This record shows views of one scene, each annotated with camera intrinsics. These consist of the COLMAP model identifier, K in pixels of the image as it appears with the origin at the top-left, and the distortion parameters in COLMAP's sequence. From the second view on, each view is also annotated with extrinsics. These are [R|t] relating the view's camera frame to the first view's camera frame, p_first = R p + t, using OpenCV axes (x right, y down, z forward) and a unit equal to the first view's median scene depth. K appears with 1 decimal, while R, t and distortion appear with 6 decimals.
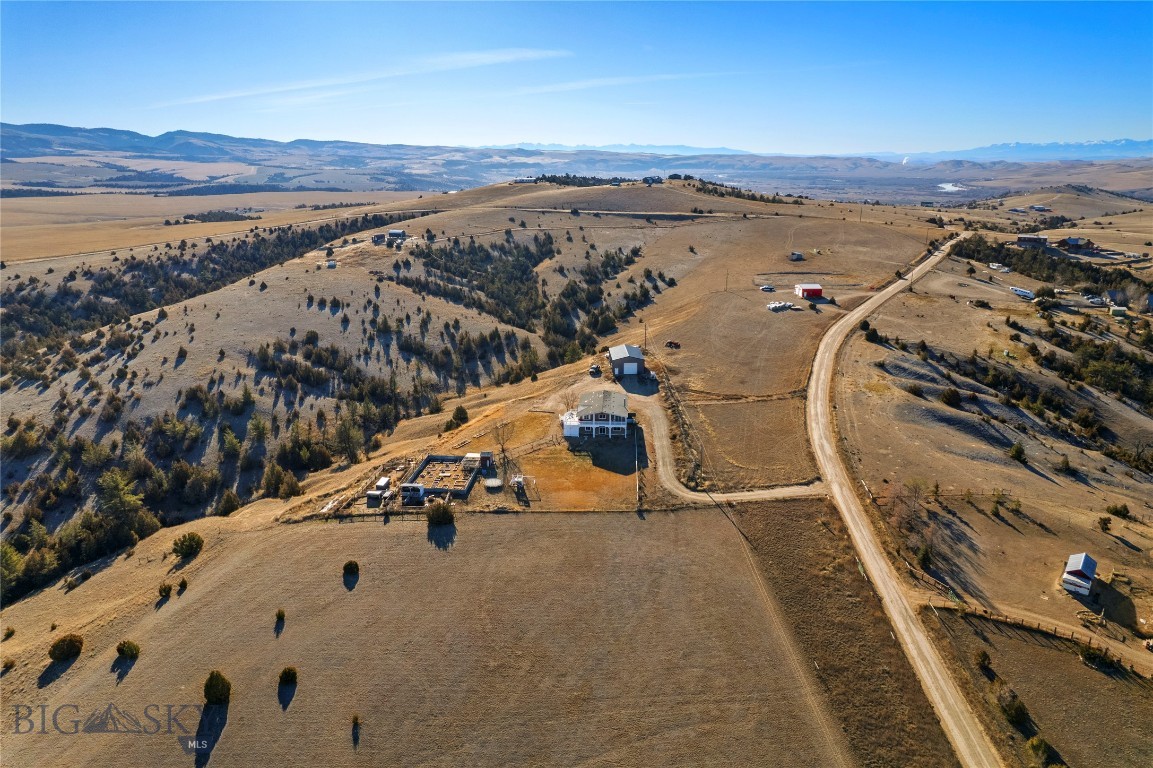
lens RADIAL K [[740.2, 0, 578.0], [0, 740.2, 385.2], [0, 0, 1]] dist [-0.082308, 0.074421]
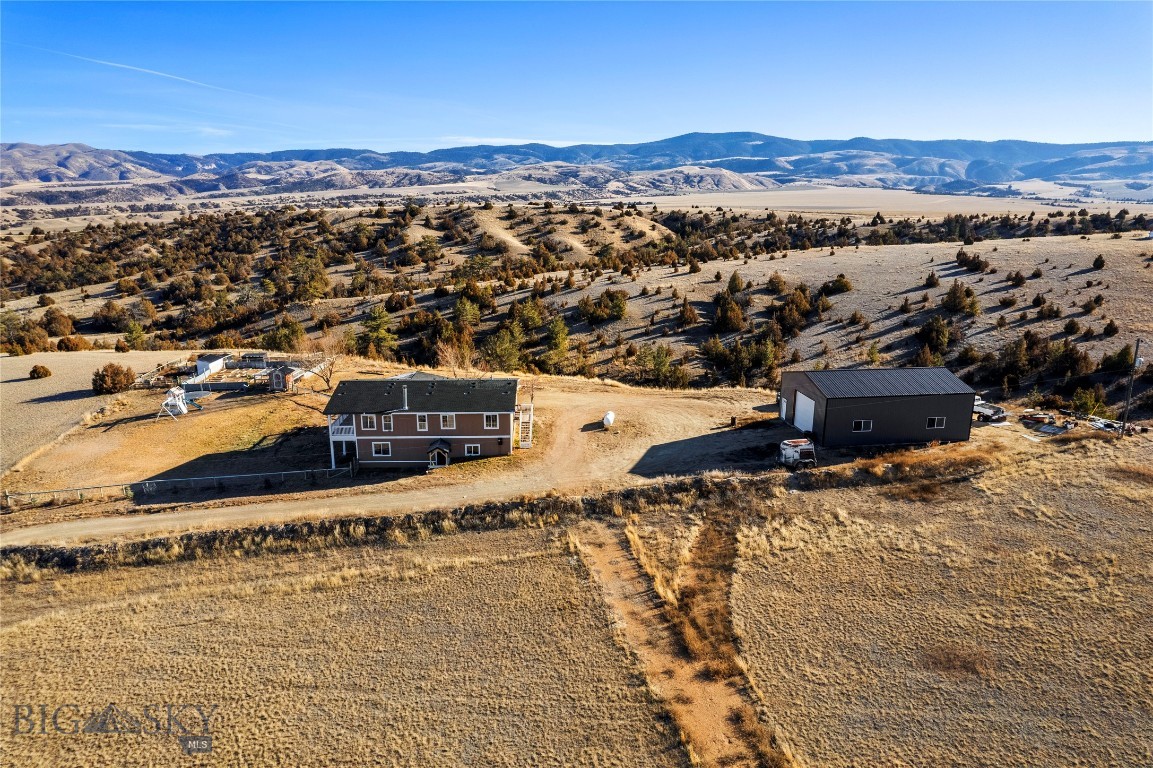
lens RADIAL K [[740.2, 0, 578.2], [0, 740.2, 383.4], [0, 0, 1]] dist [-0.082308, 0.074421]
pose [[0.101113, 0.253581, -0.962015, 0.216401], [-0.299131, 0.929976, 0.213695, -0.044195], [0.948840, 0.266161, 0.169887, 0.528472]]
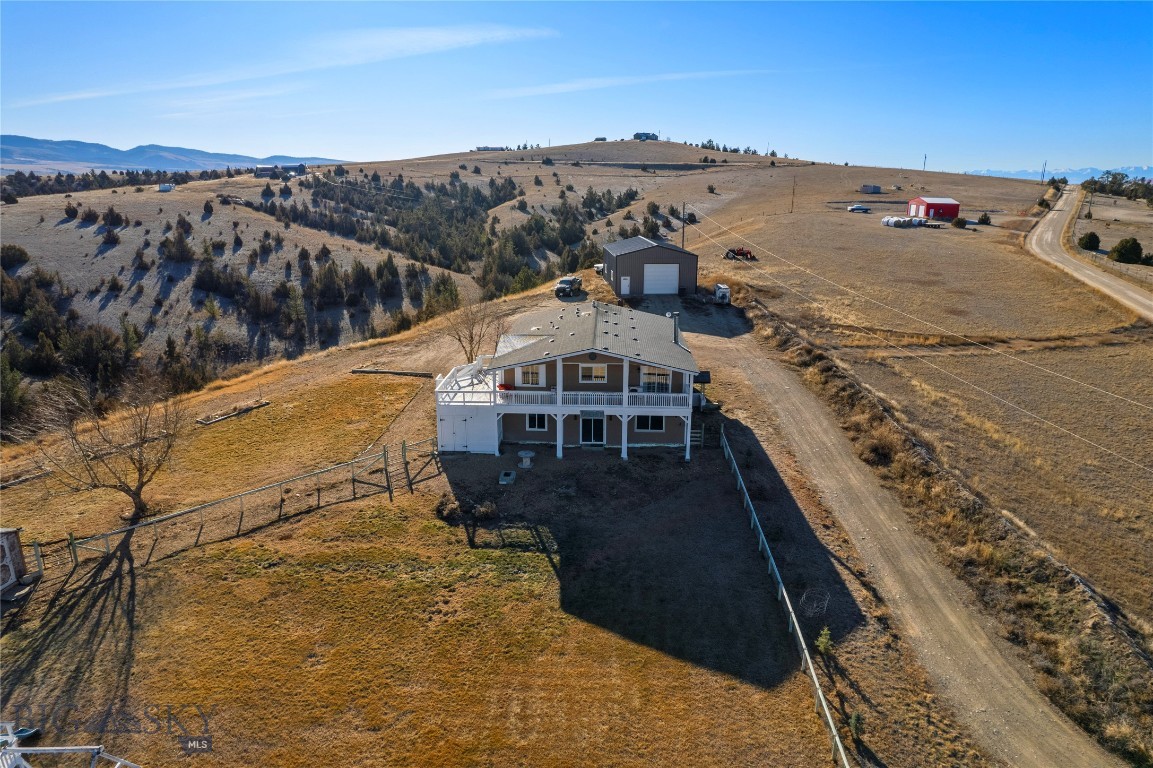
lens RADIAL K [[740.2, 0, 577.9], [0, 740.2, 383.0], [0, 0, 1]] dist [-0.082308, 0.074421]
pose [[0.999617, 0.002307, 0.027577, 0.010423], [-0.001436, 0.999500, -0.031577, 0.027090], [-0.027636, 0.031525, 0.999121, 0.381274]]
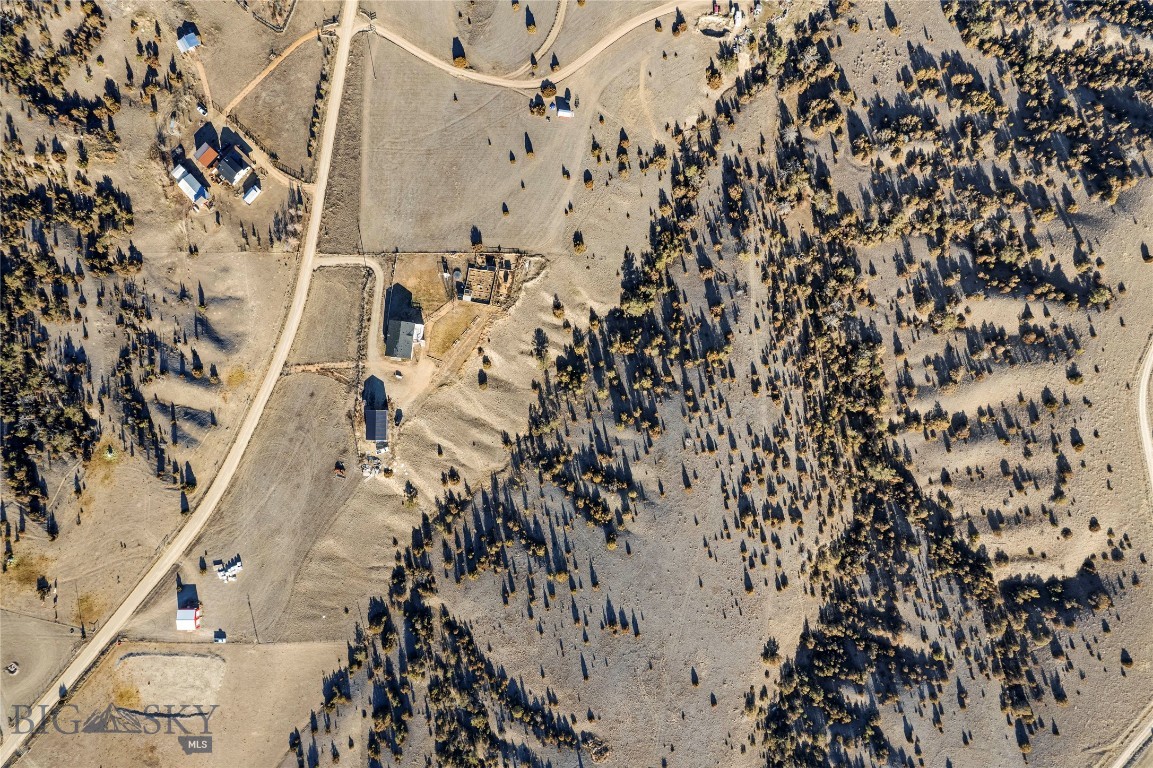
lens RADIAL K [[740.2, 0, 577.4], [0, 740.2, 384.4], [0, 0, 1]] dist [-0.082308, 0.074421]
pose [[-0.998337, -0.057192, 0.007247, -0.229371], [0.023901, -0.296212, 0.954823, -0.935807], [-0.052461, 0.953408, 0.297086, 0.279045]]
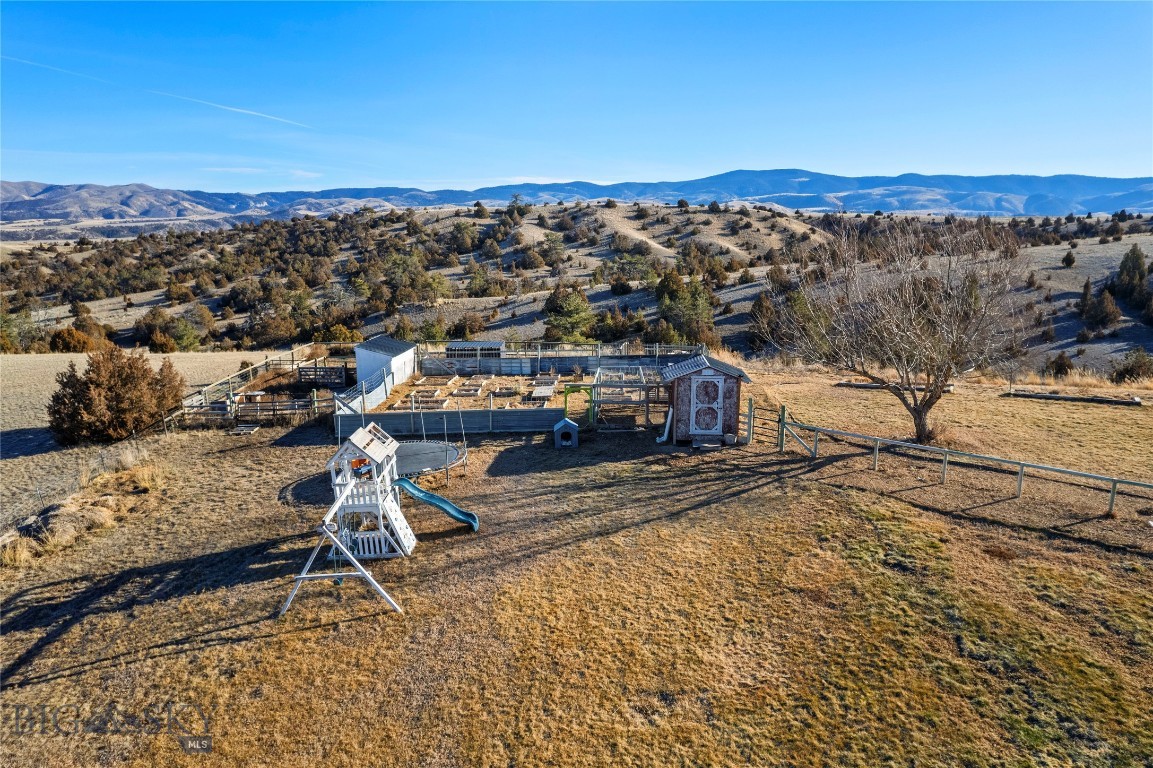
lens RADIAL K [[740.2, 0, 577.7], [0, 740.2, 386.5], [0, 0, 1]] dist [-0.082308, 0.074421]
pose [[0.047229, 0.209481, -0.976671, 0.015447], [-0.297483, 0.936345, 0.186446, 0.034290], [0.953558, 0.281738, 0.106540, 0.448206]]
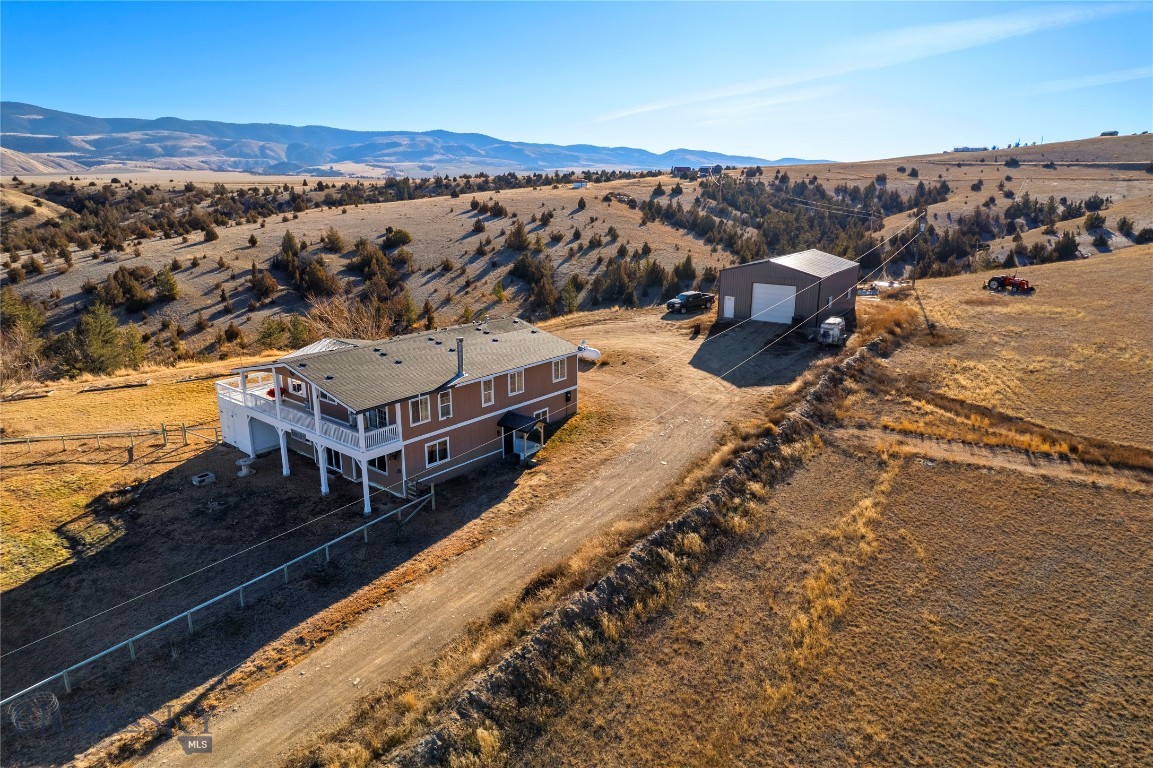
lens RADIAL K [[740.2, 0, 578.3], [0, 740.2, 385.2], [0, 0, 1]] dist [-0.082308, 0.074421]
pose [[0.813319, 0.163852, -0.558270, 0.111260], [-0.179956, 0.983319, 0.026434, 0.010399], [0.553289, 0.078965, 0.829238, 0.435975]]
